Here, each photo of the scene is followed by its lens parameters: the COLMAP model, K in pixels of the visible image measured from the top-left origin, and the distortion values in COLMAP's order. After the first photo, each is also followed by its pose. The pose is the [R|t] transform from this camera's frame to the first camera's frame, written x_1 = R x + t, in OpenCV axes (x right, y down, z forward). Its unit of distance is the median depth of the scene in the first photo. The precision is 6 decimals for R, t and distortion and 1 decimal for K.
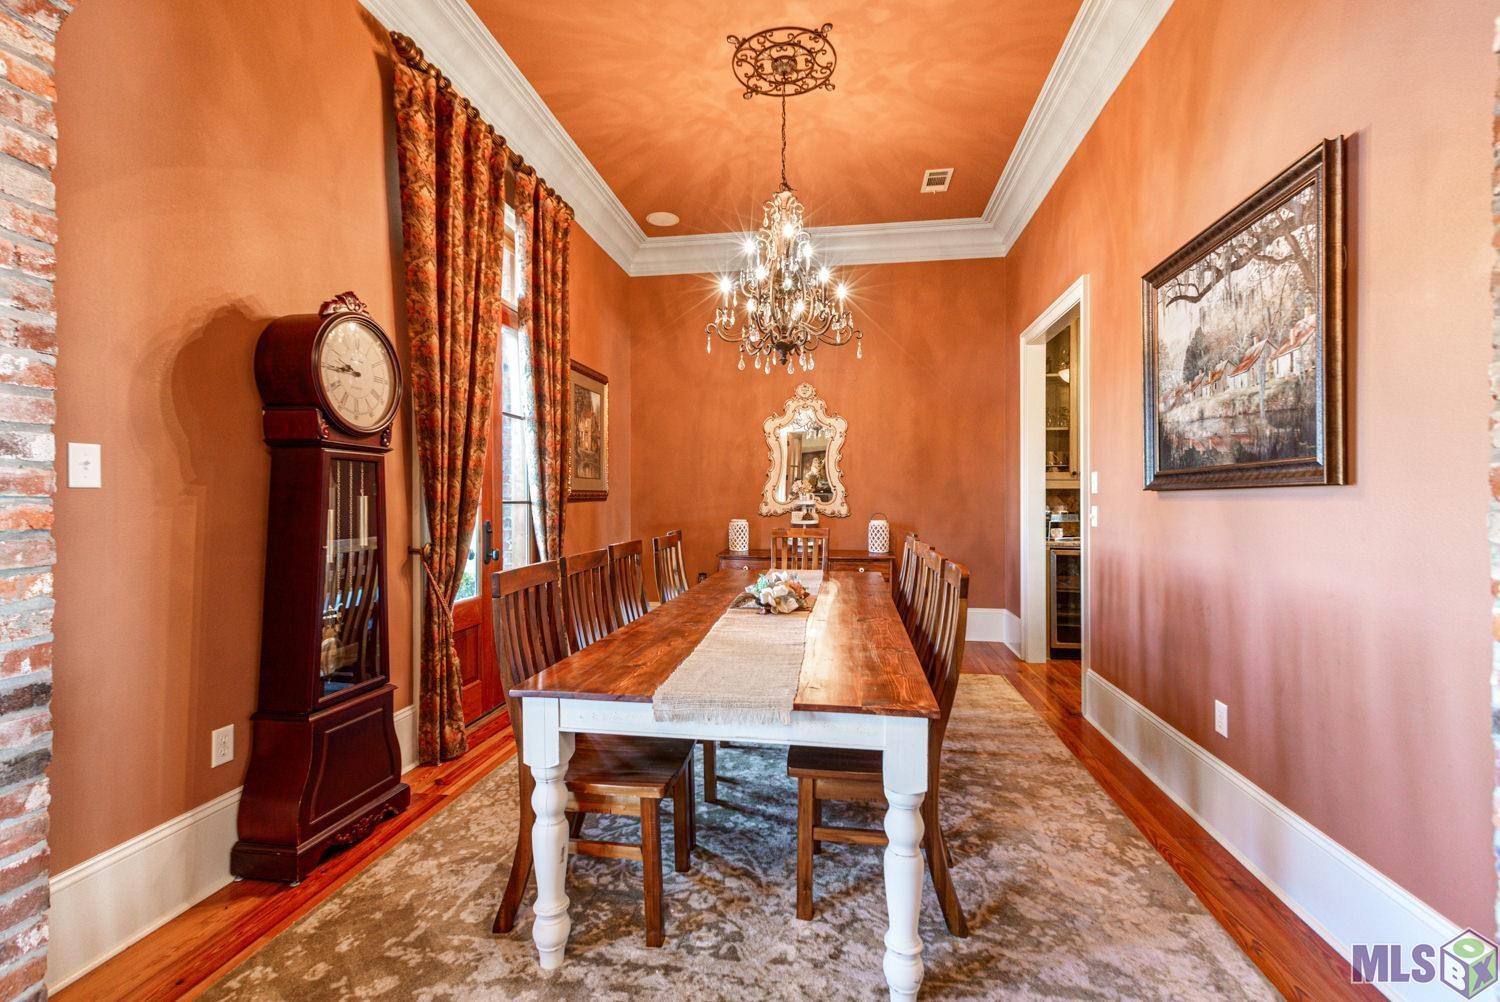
lens RADIAL K [[677.5, 0, 754.7], [0, 677.5, 497.2], [0, 0, 1]] dist [0.006083, 0.001168]
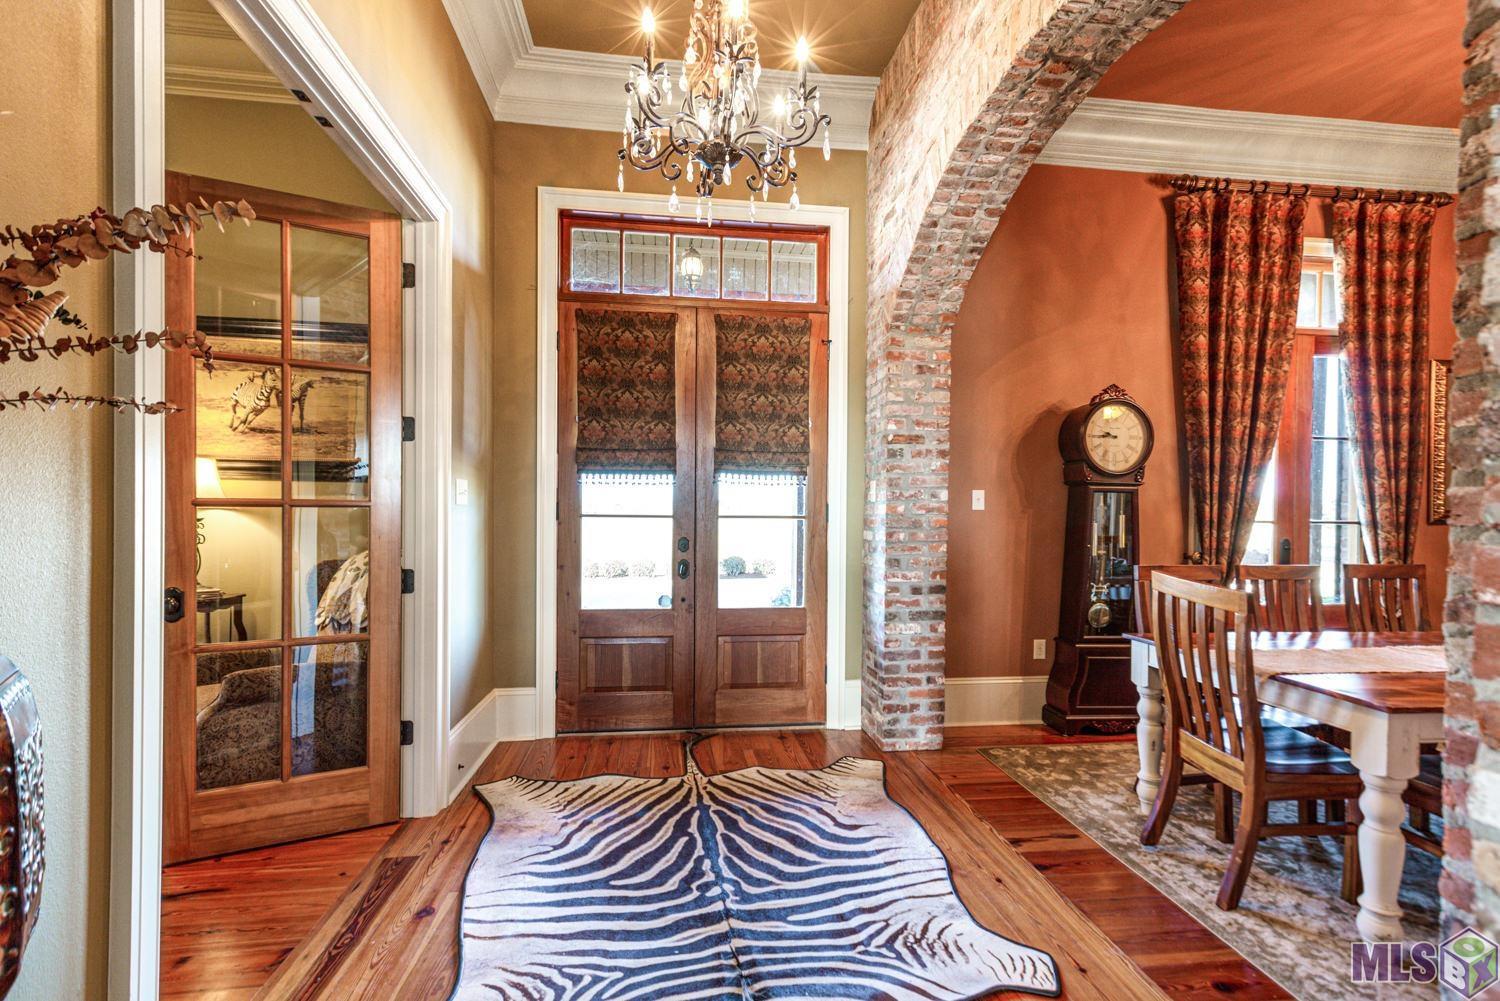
lens RADIAL K [[677.5, 0, 748.5], [0, 677.5, 509.5], [0, 0, 1]] dist [0.006083, 0.001168]
pose [[0.270548, 0.002767, -0.962702, 0.543648], [-0.009107, 0.999958, 0.000315, -0.005523], [0.962663, 0.008682, 0.270562, -0.183596]]
